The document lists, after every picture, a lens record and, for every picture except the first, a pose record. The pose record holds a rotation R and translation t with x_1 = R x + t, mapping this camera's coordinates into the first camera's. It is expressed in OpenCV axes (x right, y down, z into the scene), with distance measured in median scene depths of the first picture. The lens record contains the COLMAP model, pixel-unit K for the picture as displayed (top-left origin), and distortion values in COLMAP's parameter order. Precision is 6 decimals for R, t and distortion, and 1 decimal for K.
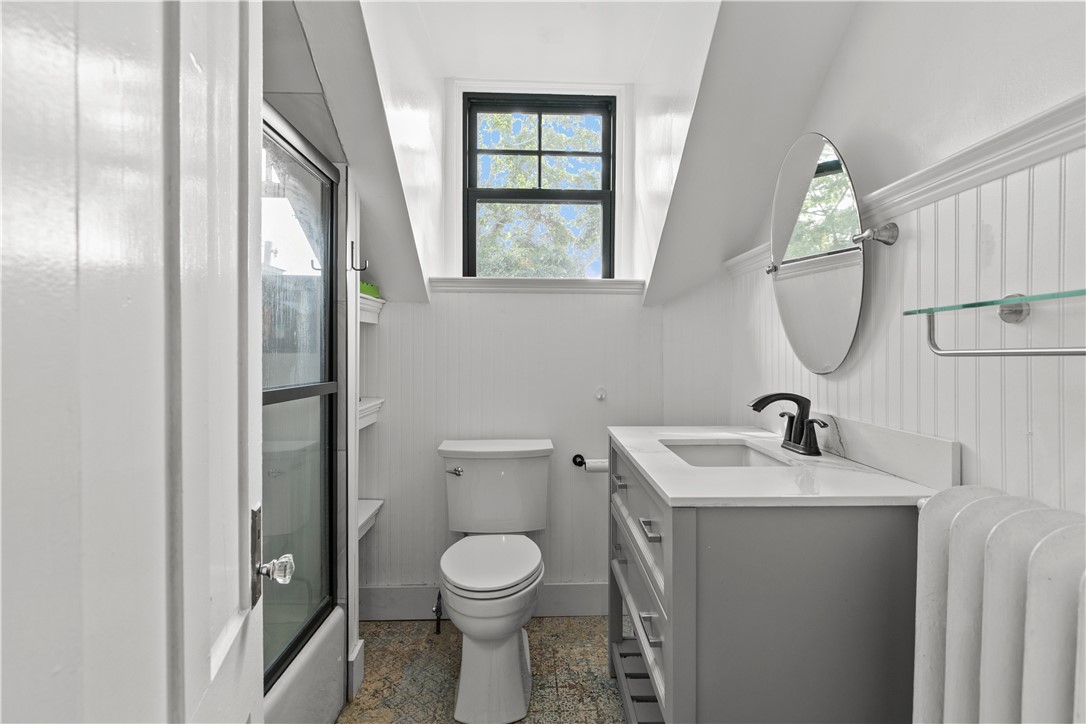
lens RADIAL K [[539.2, 0, 544.1], [0, 539.2, 360.3], [0, 0, 1]] dist [0.000864, -0.001111]
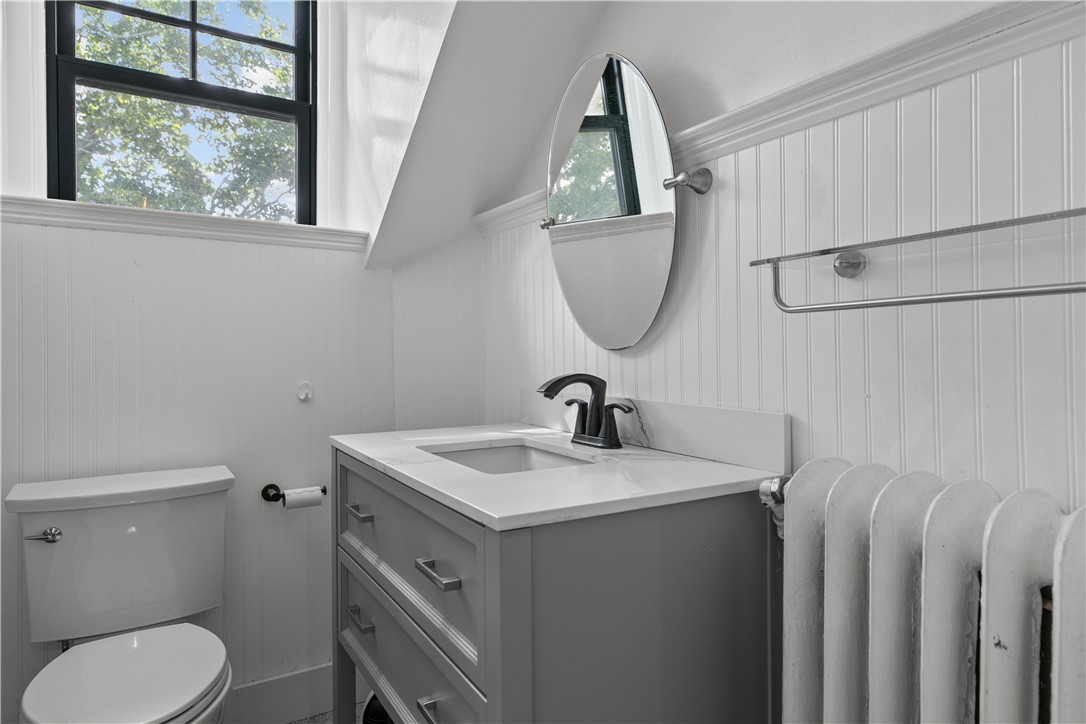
lens RADIAL K [[661.4, 0, 543.9], [0, 661.4, 356.4], [0, 0, 1]] dist [0.010418, 0.000283]
pose [[0.860369, -0.006140, 0.509635, -0.096649], [0.012771, 0.999873, -0.009514, 0.043525], [-0.509512, 0.014694, 0.860338, 0.181497]]
